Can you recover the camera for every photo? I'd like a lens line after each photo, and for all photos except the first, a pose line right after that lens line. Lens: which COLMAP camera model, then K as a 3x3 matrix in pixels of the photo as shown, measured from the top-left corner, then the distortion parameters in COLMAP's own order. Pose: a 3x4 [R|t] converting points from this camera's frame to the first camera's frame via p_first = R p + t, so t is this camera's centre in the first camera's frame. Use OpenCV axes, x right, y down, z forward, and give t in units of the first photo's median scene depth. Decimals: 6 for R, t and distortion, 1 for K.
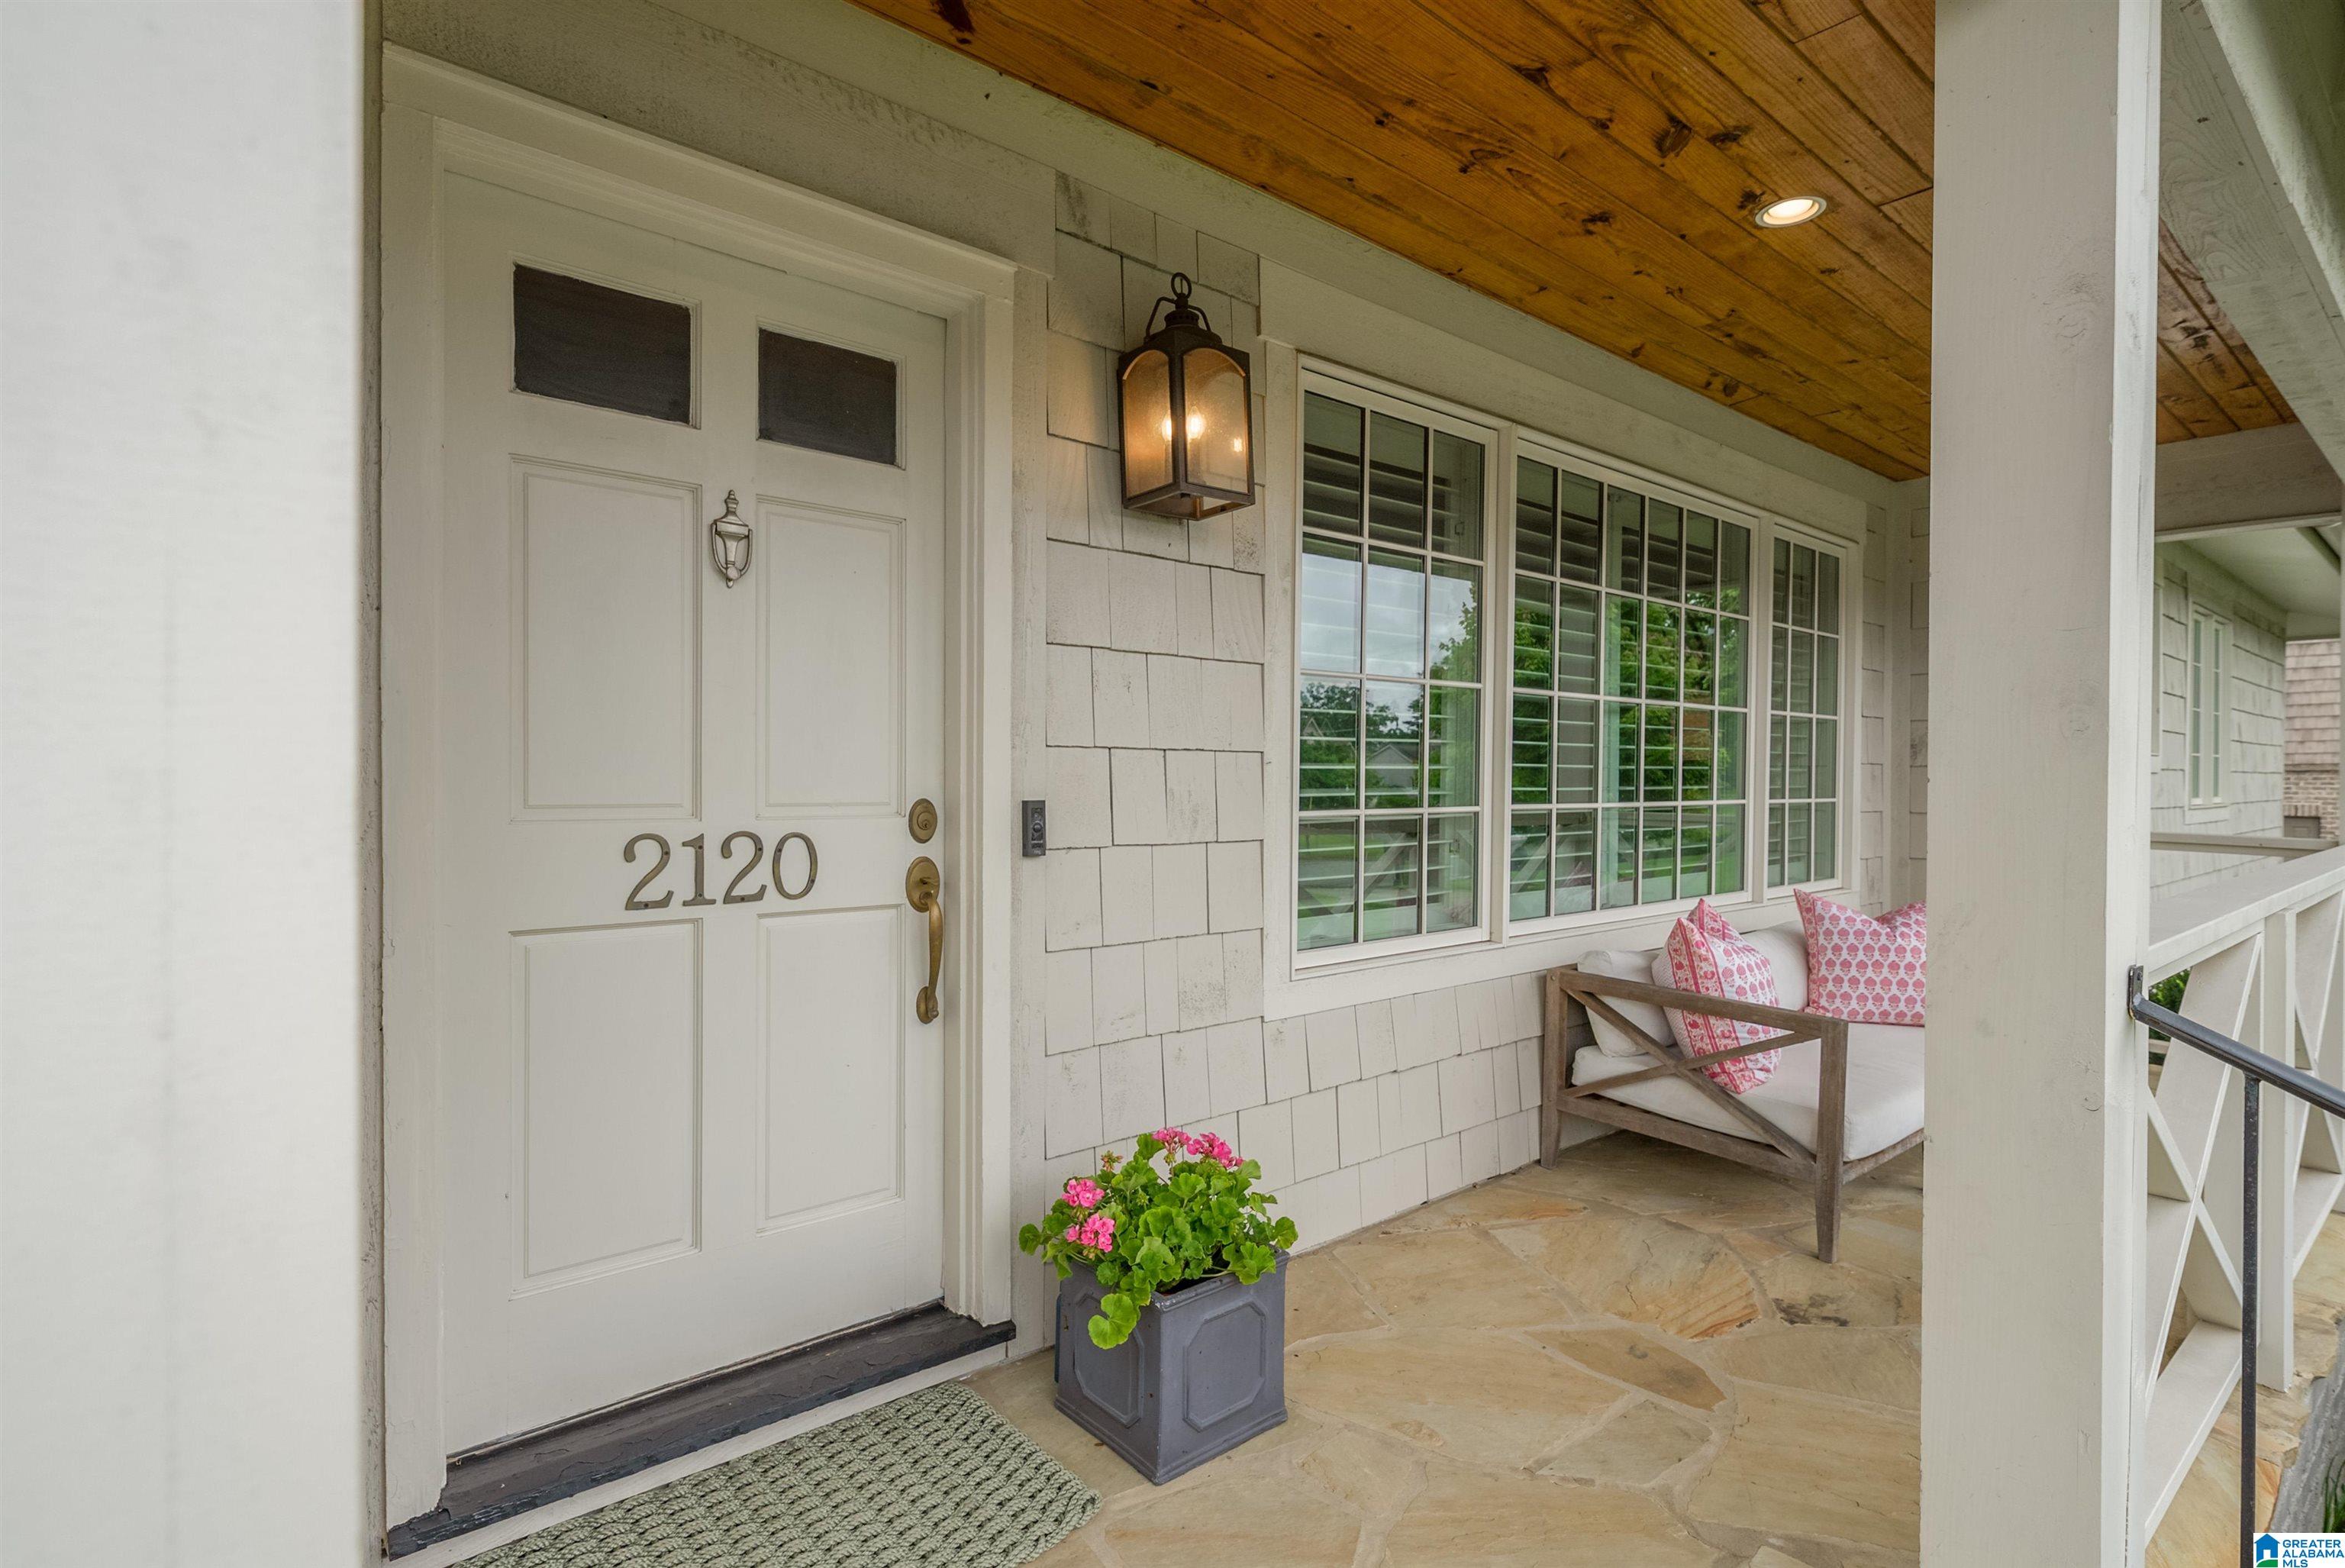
lens RADIAL K [[1166.5, 0, 1173.6], [0, 1166.5, 785.9], [0, 0, 1]] dist [0.003405, -0.002259]
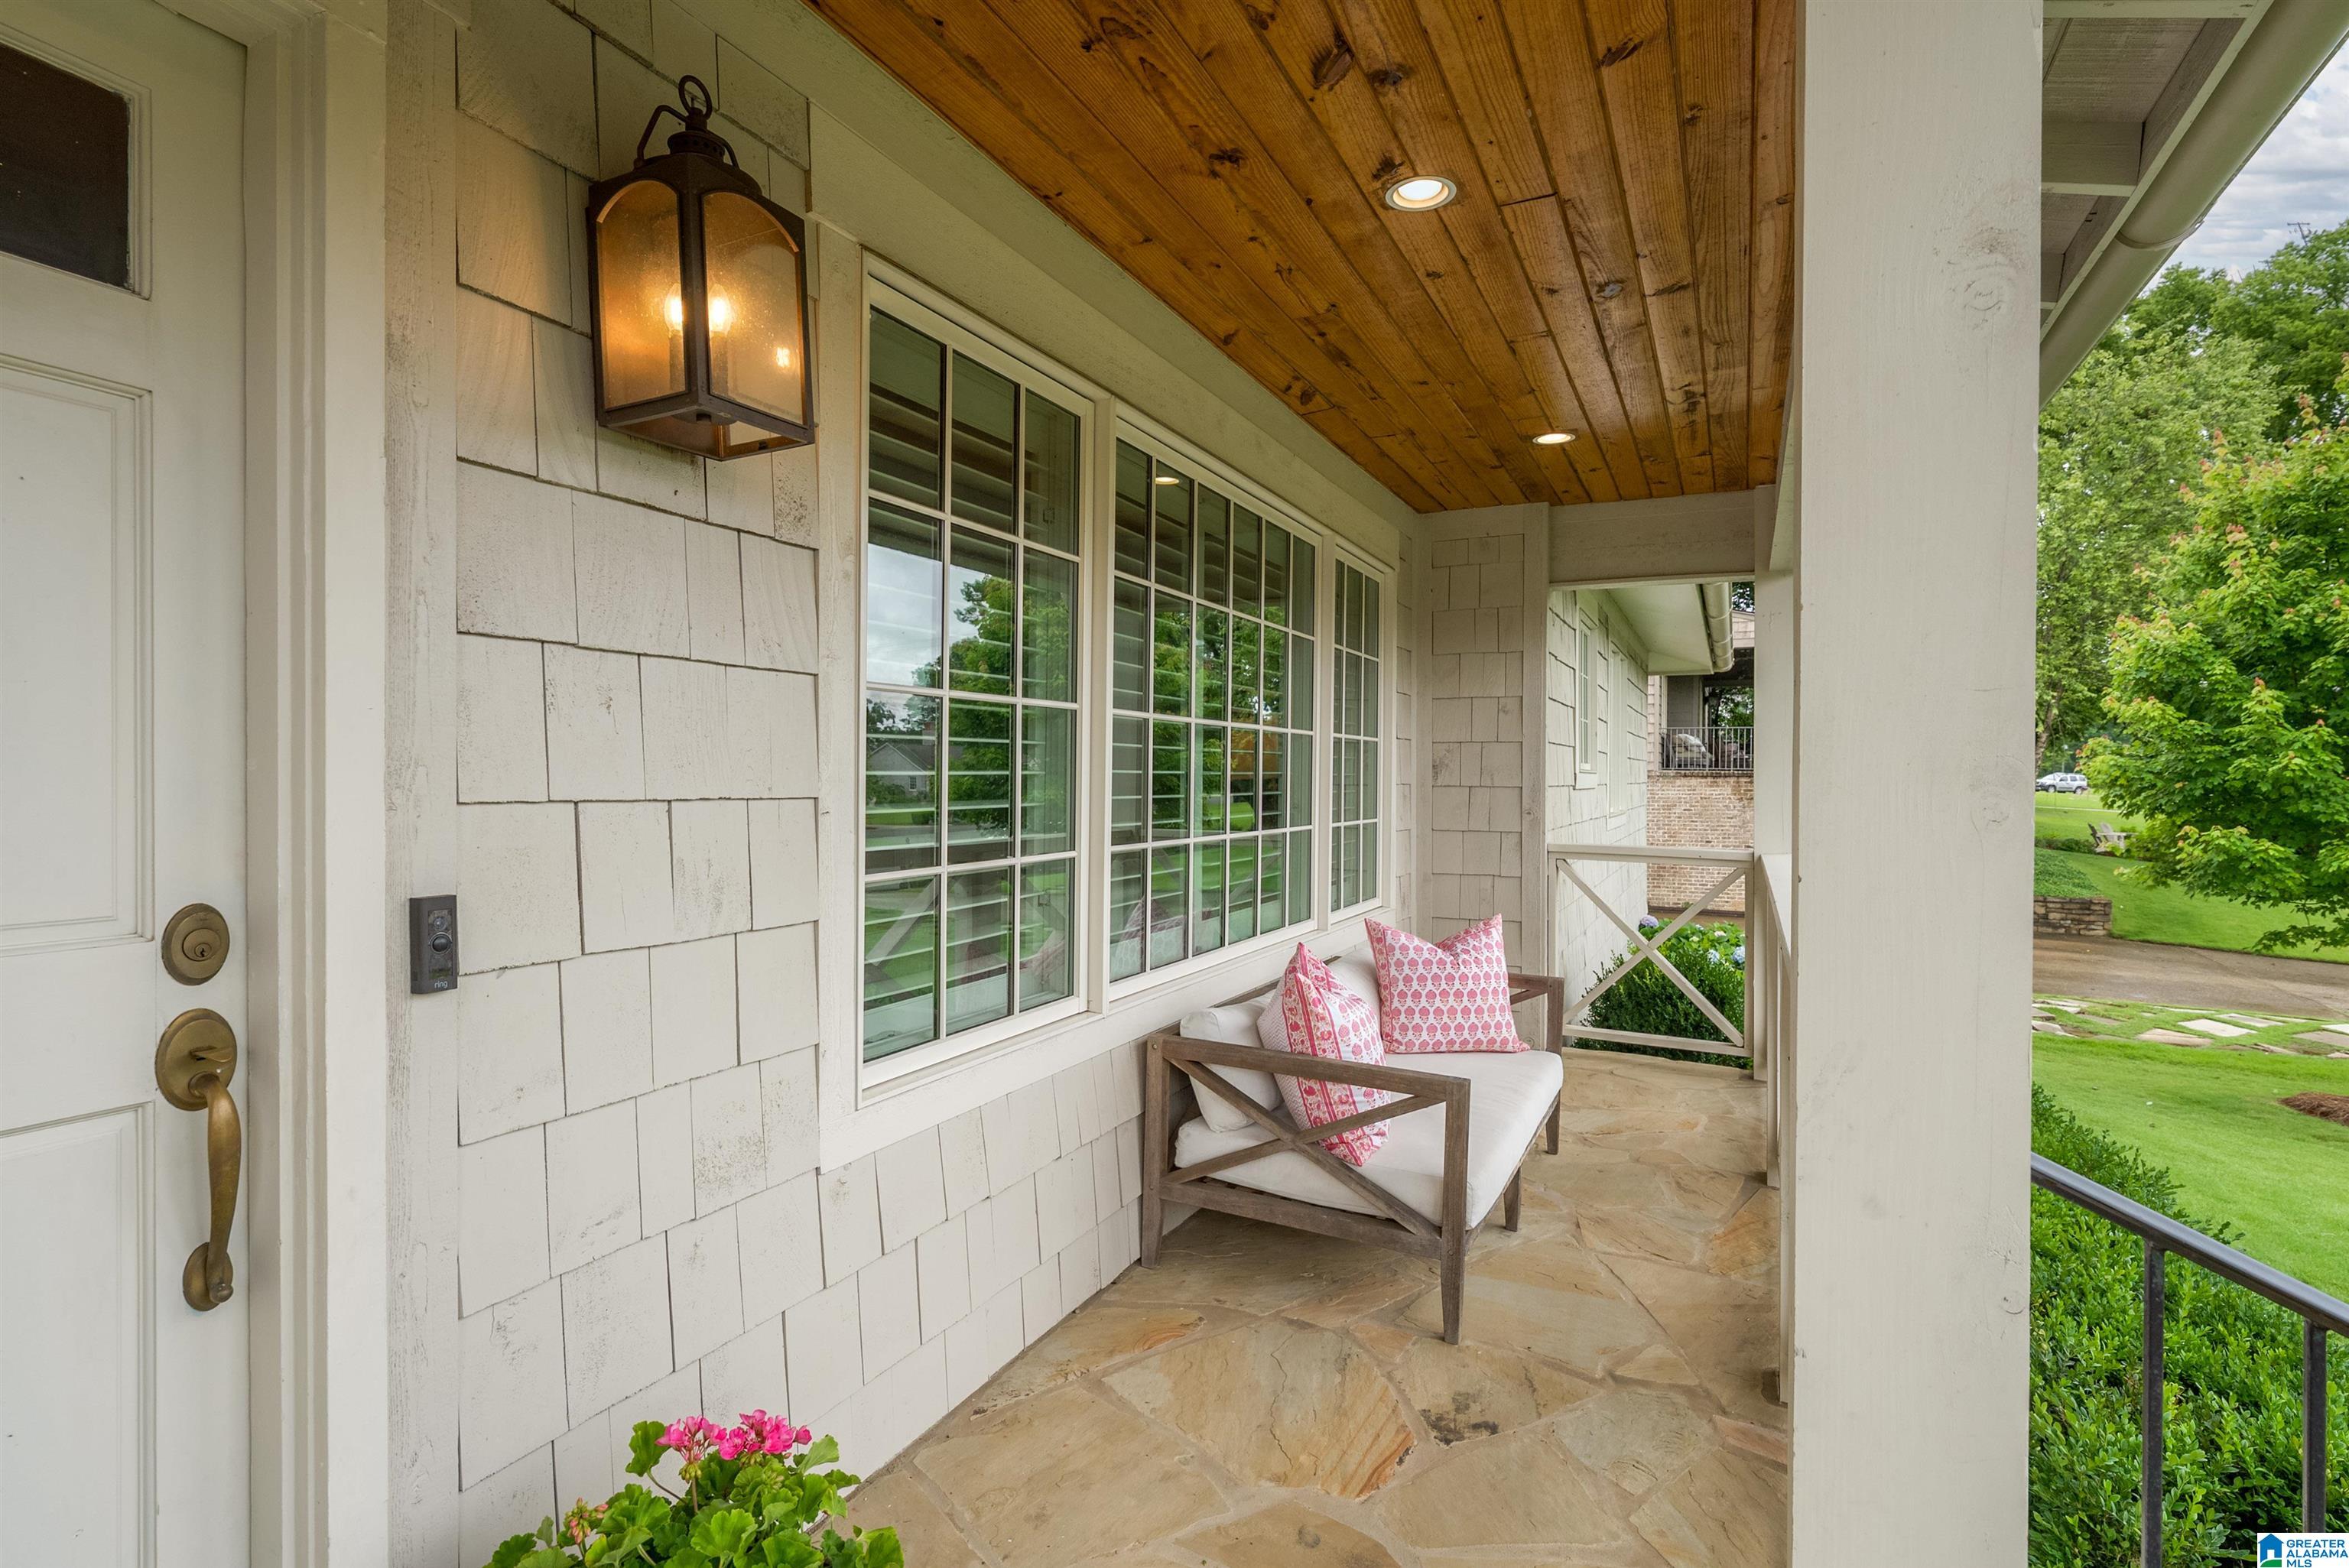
lens RADIAL K [[1168.4, 0, 1181.0], [0, 1168.4, 785.1], [0, 0, 1]] dist [0.003405, -0.002259]
pose [[0.910766, -0.004589, 0.412898, -0.016071], [0.004620, 0.999989, 0.000925, -0.036735], [-0.412898, 0.001065, 0.910777, 0.256992]]
